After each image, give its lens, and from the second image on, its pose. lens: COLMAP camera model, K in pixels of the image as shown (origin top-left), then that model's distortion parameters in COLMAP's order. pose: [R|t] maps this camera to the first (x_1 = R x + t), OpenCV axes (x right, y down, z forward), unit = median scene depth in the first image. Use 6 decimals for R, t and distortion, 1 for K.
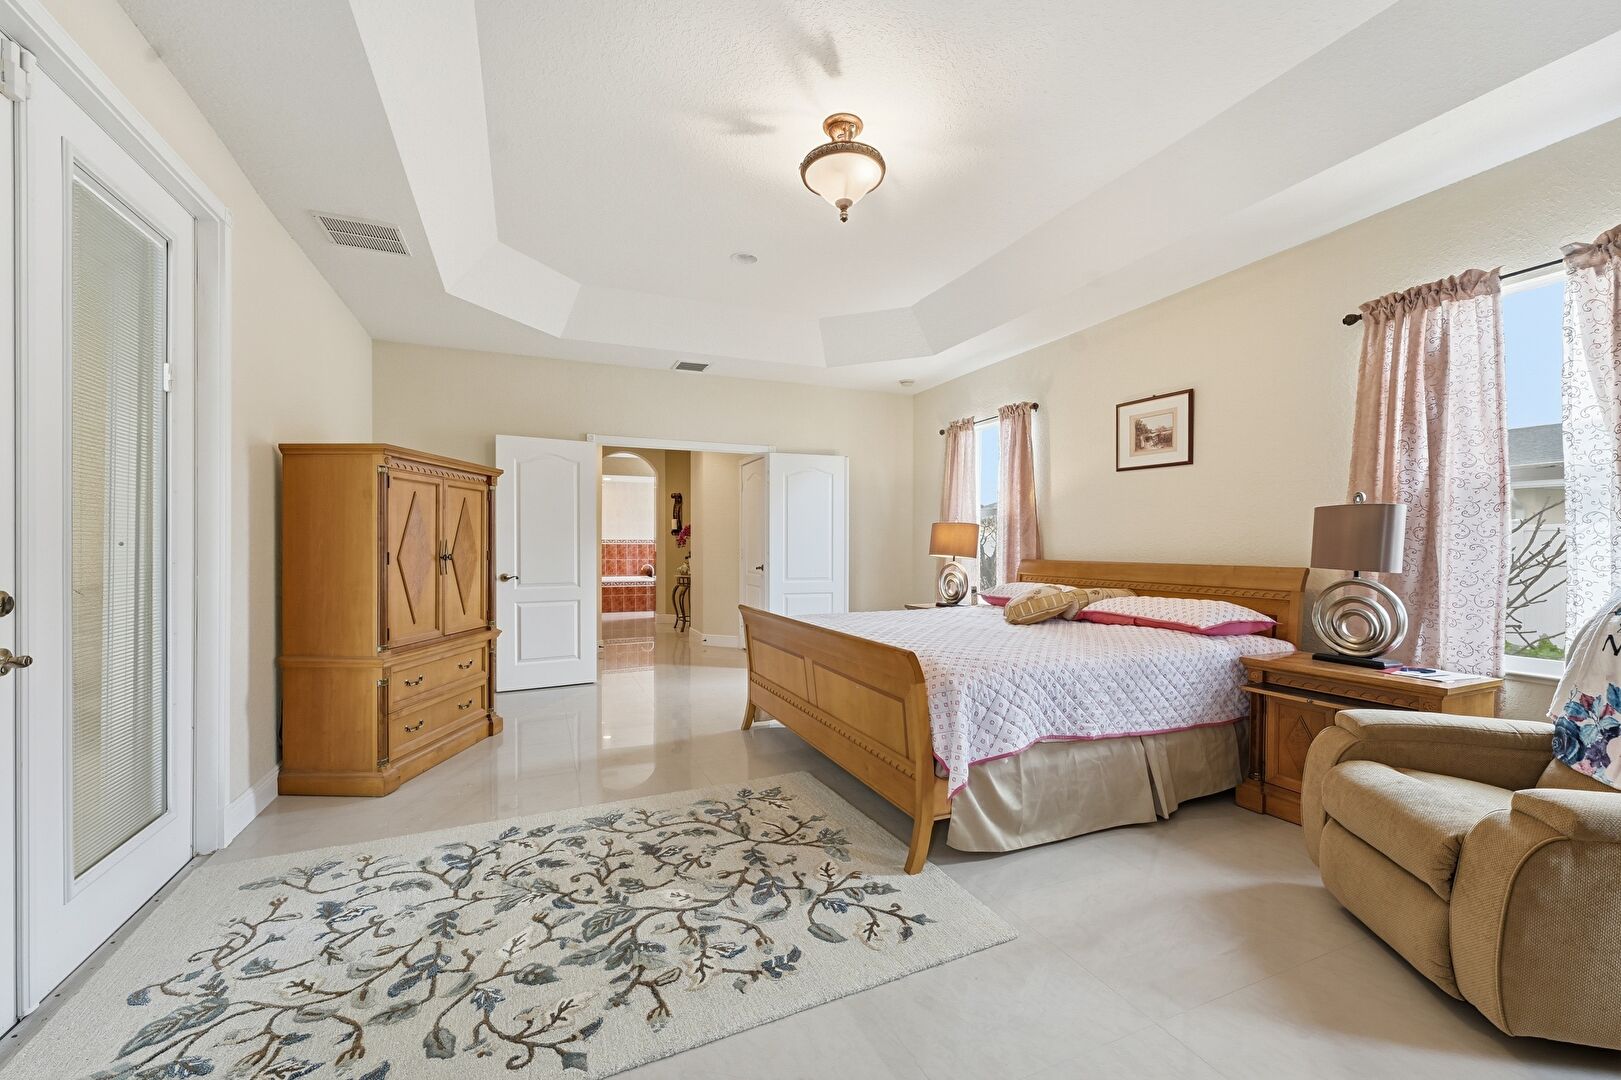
lens RADIAL K [[651.5, 0, 810.0], [0, 651.5, 551.9], [0, 0, 1]] dist [0.000603, 0.000408]
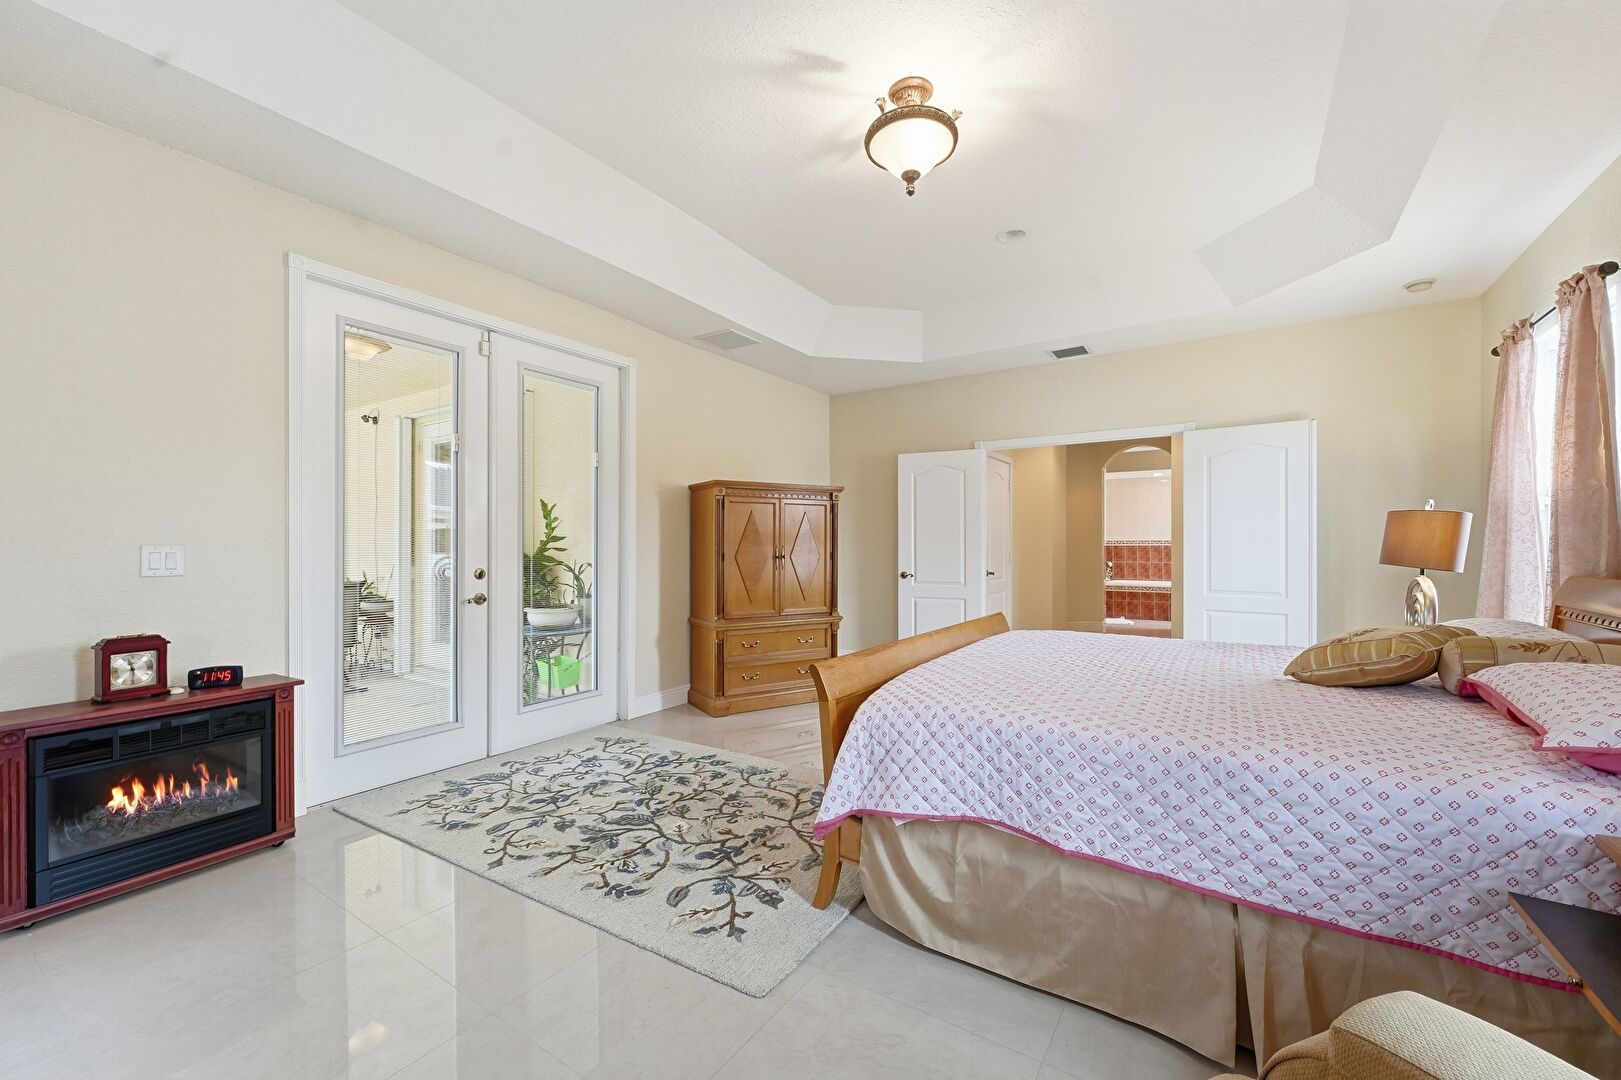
lens RADIAL K [[647.1, 0, 812.0], [0, 647.1, 546.7], [0, 0, 1]] dist [-0.002031, 0.000144]
pose [[0.551137, 0.000016, -0.834415, 0.865910], [-0.007350, 0.999961, -0.004835, -0.010166], [0.834383, 0.008798, 0.551116, 0.459245]]
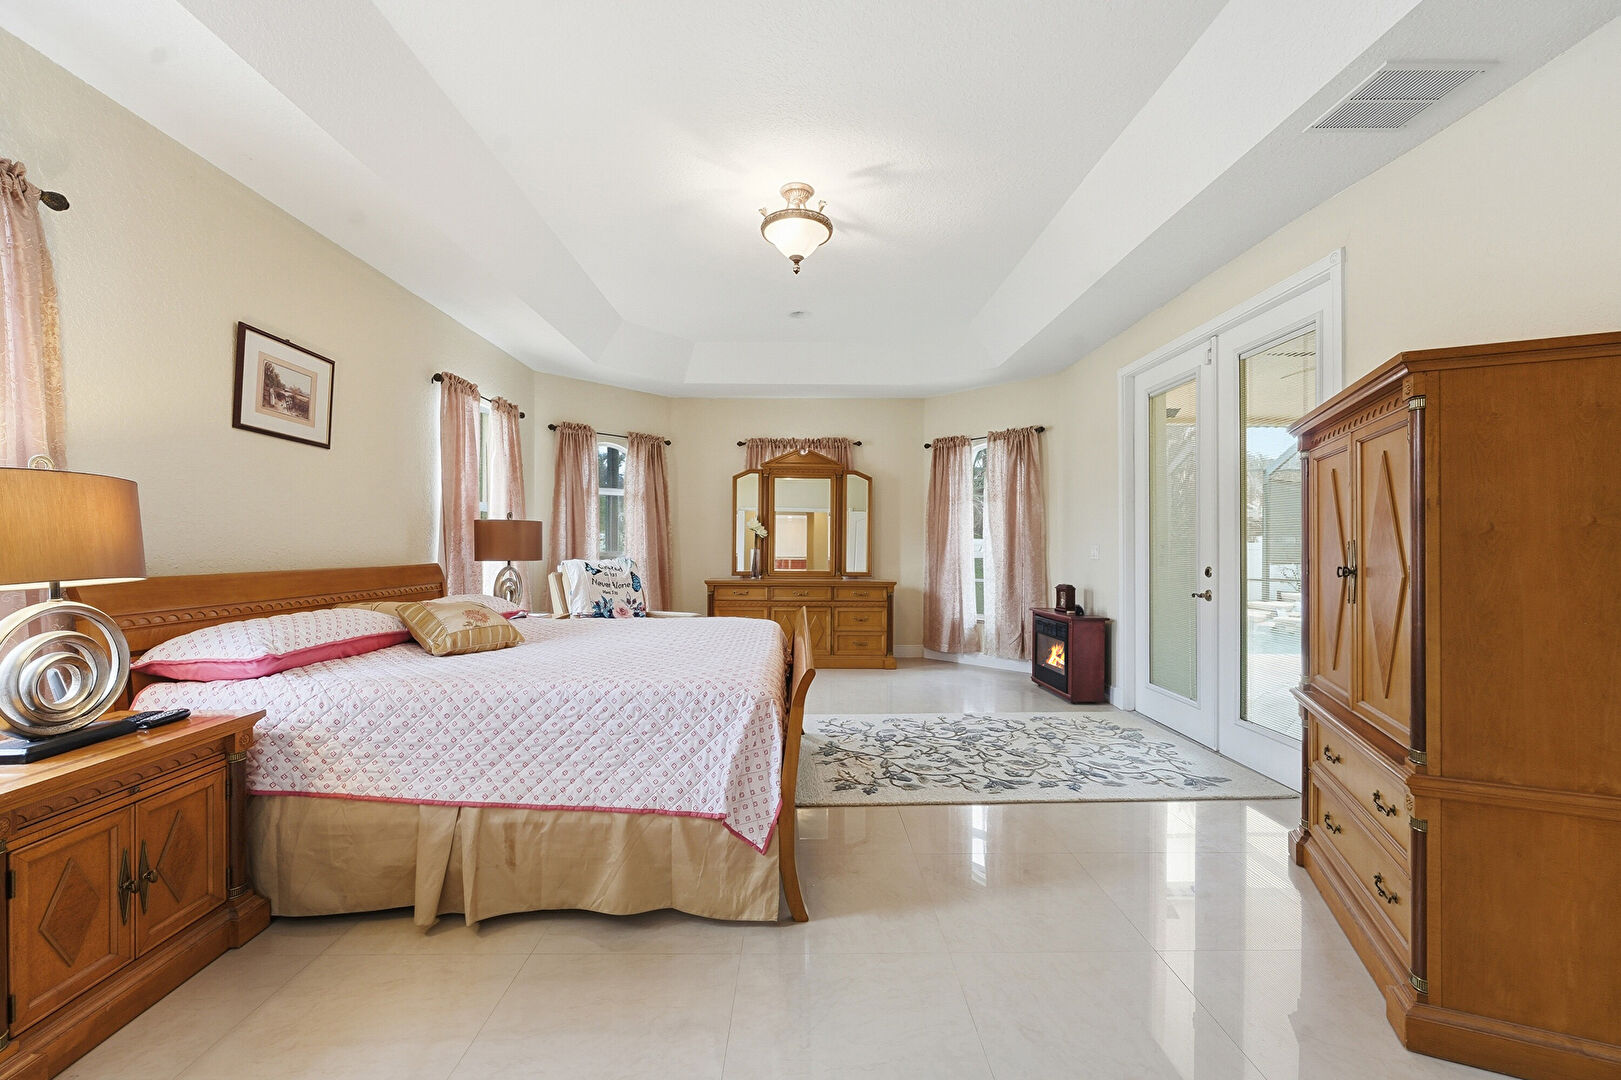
lens RADIAL K [[647.1, 0, 812.0], [0, 647.1, 546.7], [0, 0, 1]] dist [-0.002031, 0.000144]
pose [[-0.926216, -0.004280, 0.376968, -0.494998], [0.000104, 0.999933, 0.011610, -0.028842], [-0.376993, 0.010792, -0.926153, 2.462453]]
